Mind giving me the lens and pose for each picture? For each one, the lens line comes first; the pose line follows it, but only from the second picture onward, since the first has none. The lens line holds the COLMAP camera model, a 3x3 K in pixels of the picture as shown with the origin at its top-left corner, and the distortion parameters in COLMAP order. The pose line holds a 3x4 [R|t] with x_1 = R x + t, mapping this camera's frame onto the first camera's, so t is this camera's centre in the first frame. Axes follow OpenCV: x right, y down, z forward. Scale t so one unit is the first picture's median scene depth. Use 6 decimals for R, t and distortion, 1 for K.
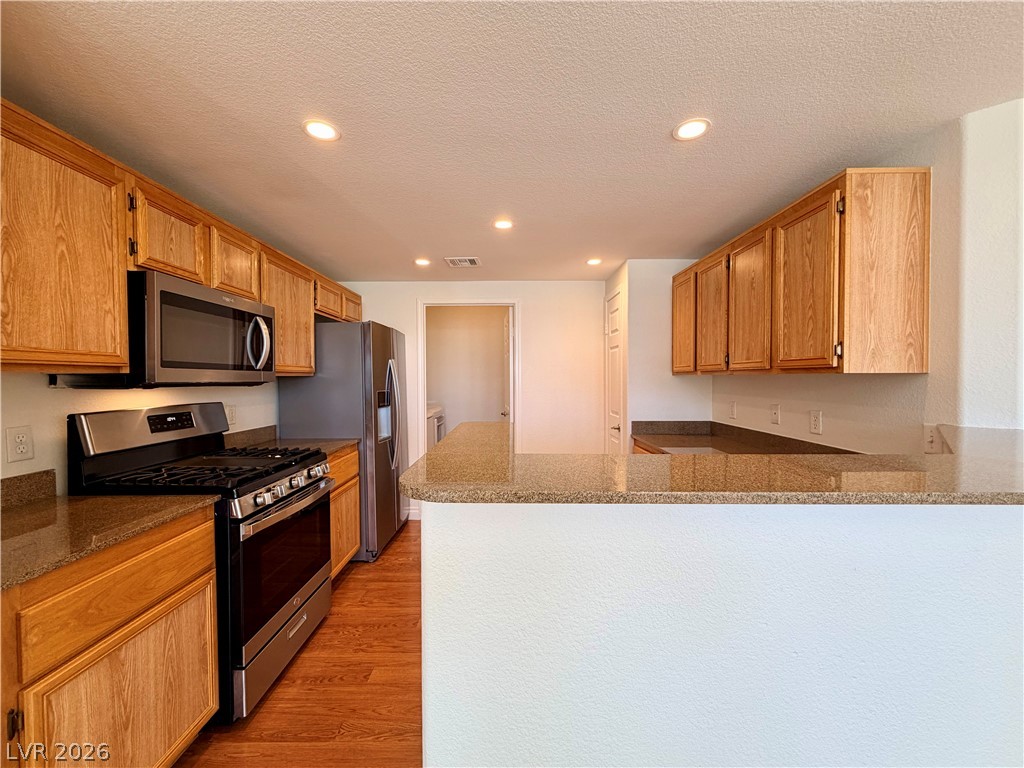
lens RADIAL K [[409.3, 0, 511.0], [0, 409.3, 385.9], [0, 0, 1]] dist [-0.000166, 0.000219]
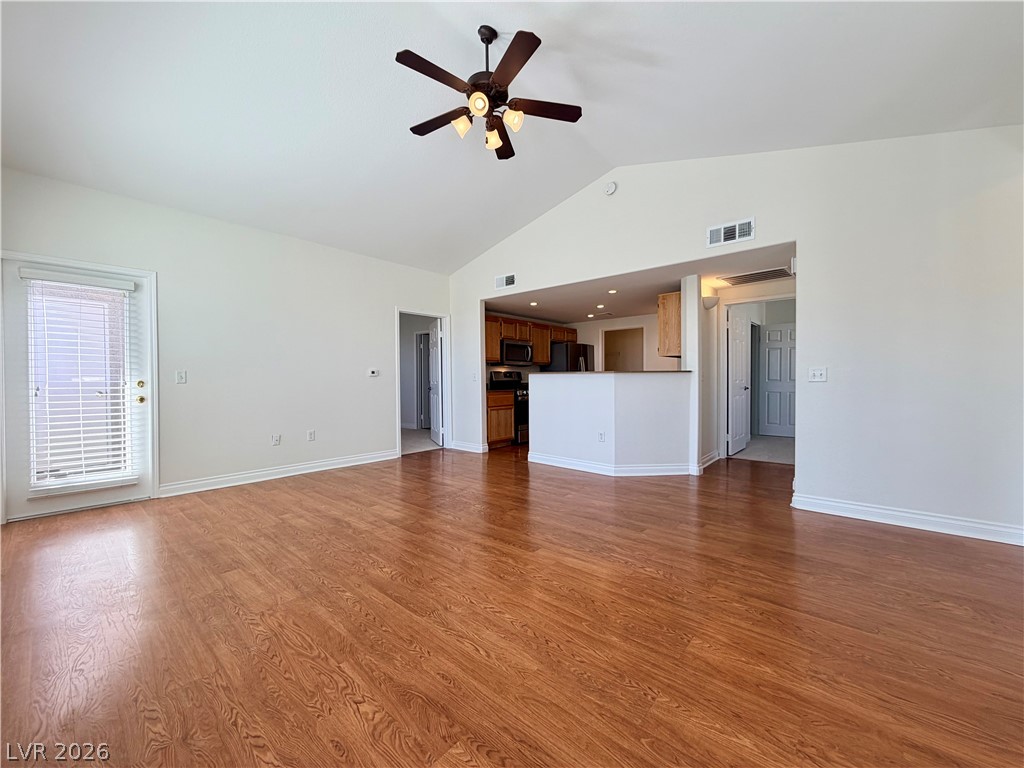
lens RADIAL K [[409.3, 0, 511.0], [0, 409.3, 385.9], [0, 0, 1]] dist [-0.000166, 0.000219]
pose [[0.748888, 0.011152, -0.662603, 1.698032], [-0.010801, 0.999931, 0.004623, 0.165227], [0.662608, 0.003695, 0.748957, -1.816581]]
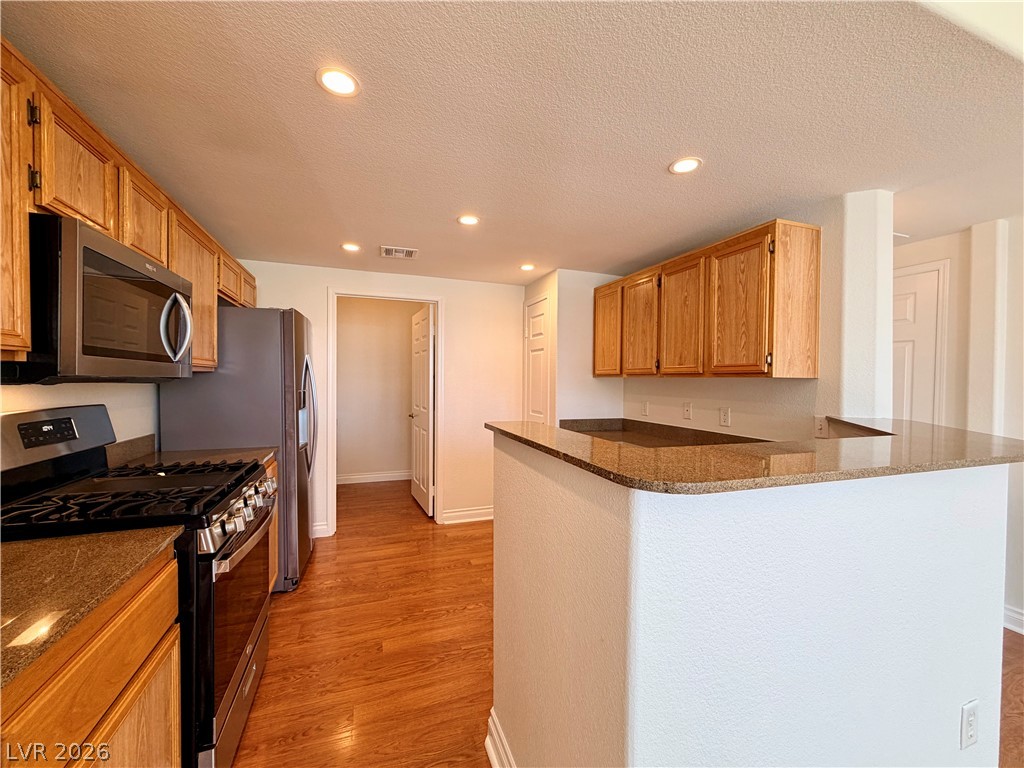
lens RADIAL K [[409.3, 0, 511.0], [0, 409.3, 385.9], [0, 0, 1]] dist [-0.000166, 0.000219]
pose [[0.939244, 0.007964, 0.343159, -0.320101], [-0.006663, 0.999965, -0.004971, 0.006040], [-0.343187, 0.002382, 0.939264, 0.061881]]
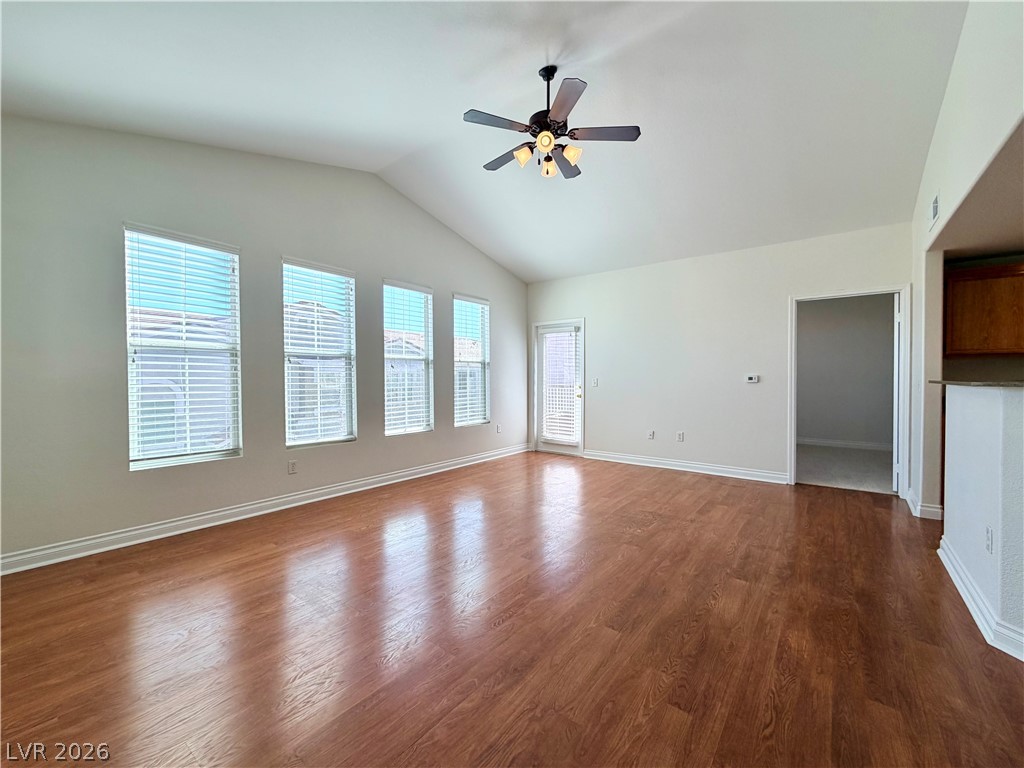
lens RADIAL K [[417.2, 0, 511.2], [0, 417.2, 386.3], [0, 0, 1]] dist [0.000984, 0.000107]
pose [[-0.613602, 0.019706, -0.789370, 2.021426], [-0.012544, 0.999319, 0.034698, 0.074041], [0.789516, 0.031192, -0.612937, 0.069168]]
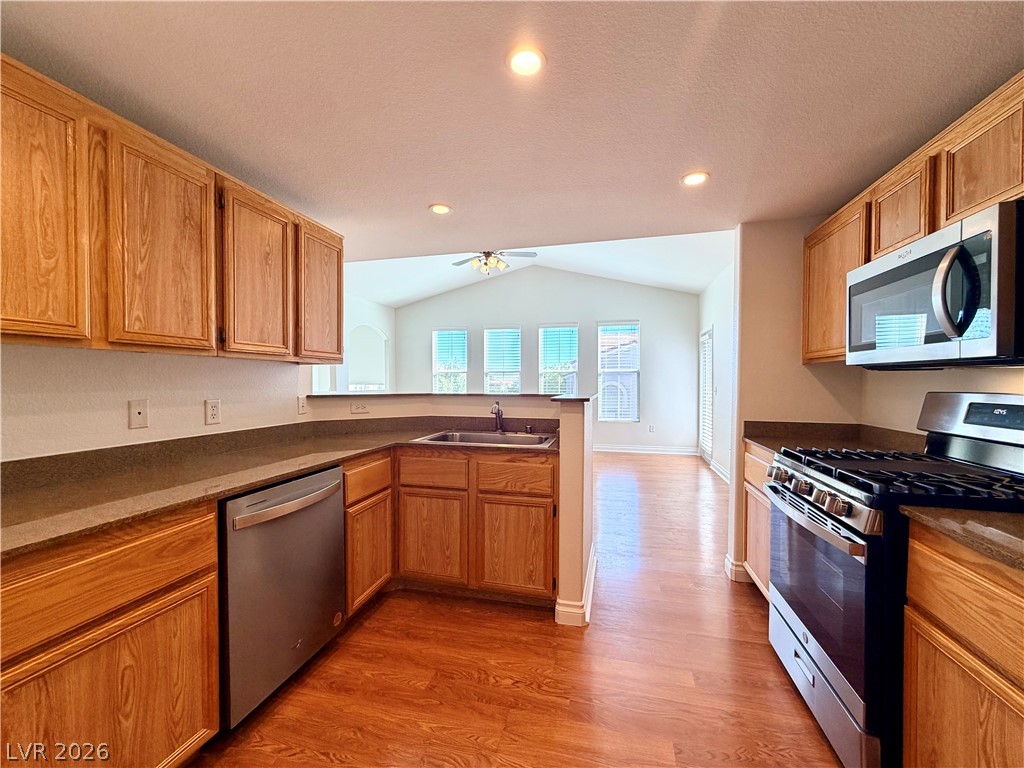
lens RADIAL K [[409.3, 0, 511.0], [0, 409.3, 385.9], [0, 0, 1]] dist [-0.000166, 0.000219]
pose [[-0.968962, -0.001153, 0.247207, -0.164329], [0.006955, 0.999466, 0.031924, 0.005304], [-0.247112, 0.032652, -0.968437, 1.907966]]
